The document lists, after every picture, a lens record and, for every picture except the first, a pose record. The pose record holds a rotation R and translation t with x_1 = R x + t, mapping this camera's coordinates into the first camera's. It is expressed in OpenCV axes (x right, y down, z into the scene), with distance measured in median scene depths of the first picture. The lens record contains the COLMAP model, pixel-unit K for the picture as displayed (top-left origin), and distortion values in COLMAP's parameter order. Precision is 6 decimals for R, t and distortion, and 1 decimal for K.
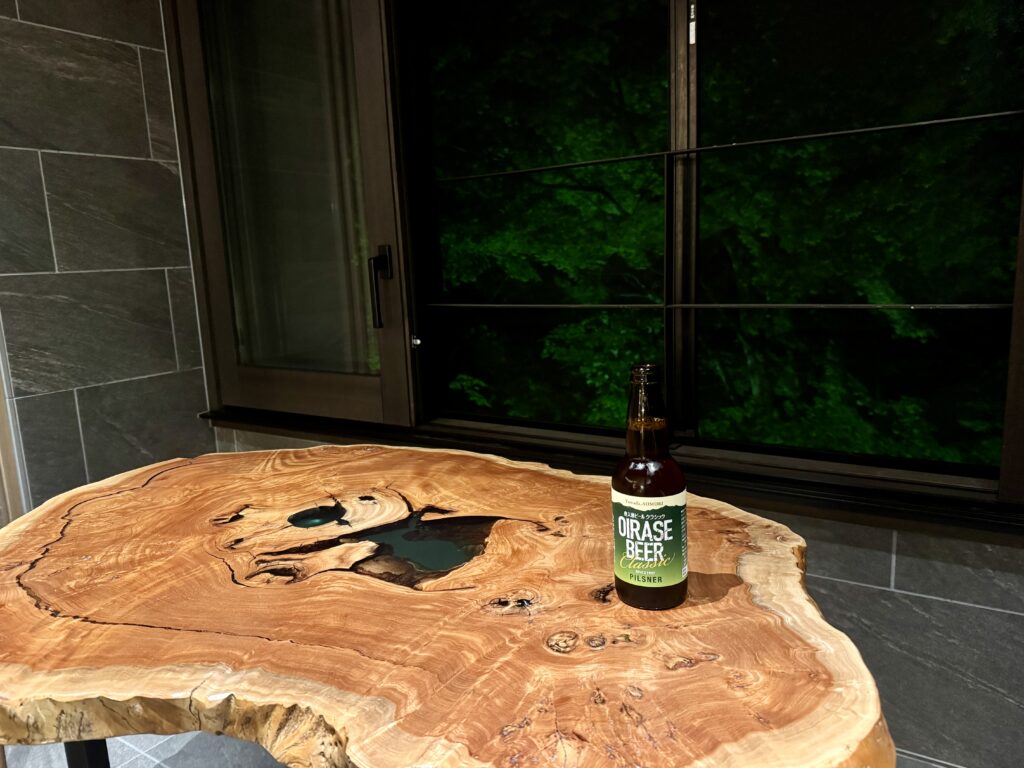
lens RADIAL K [[720.7, 0, 514.6], [0, 720.7, 376.7], [0, 0, 1]] dist [0.103857, -0.184118]
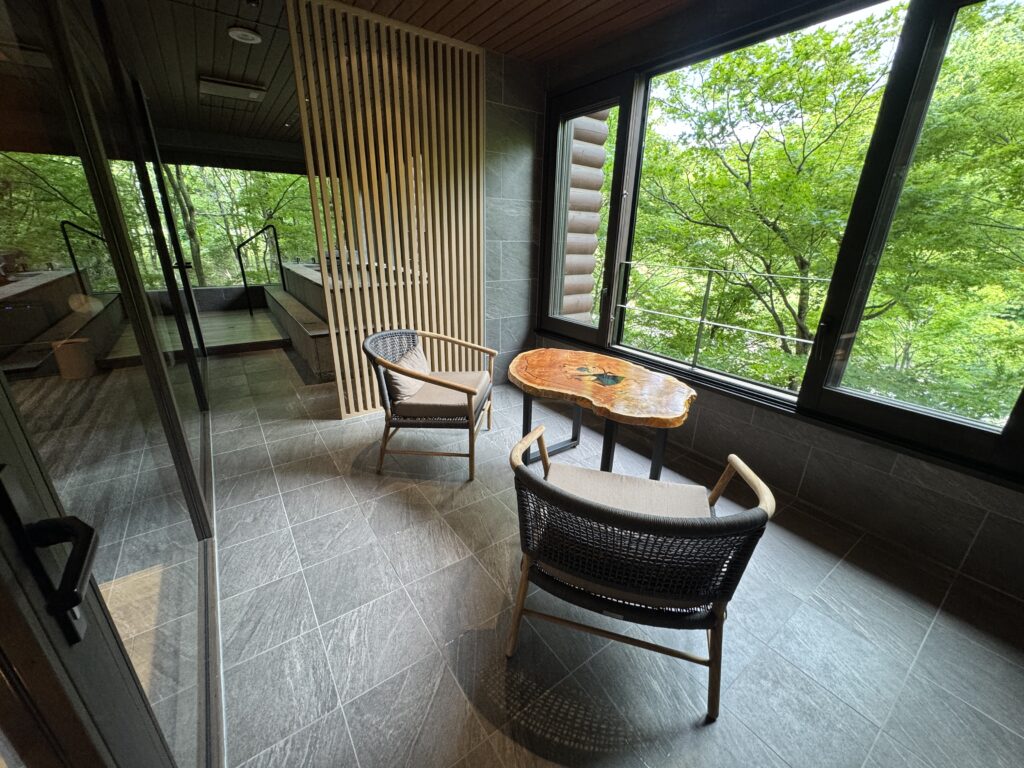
lens RADIAL K [[410.7, 0, 512.0], [0, 410.7, 384.0], [0, 0, 1]] dist [0.000192, 0.000010]
pose [[0.929705, 0.185264, -0.318318, 0.122099], [-0.121785, 0.970297, 0.209027, -0.173927], [0.347589, -0.155567, 0.924652, -1.357716]]
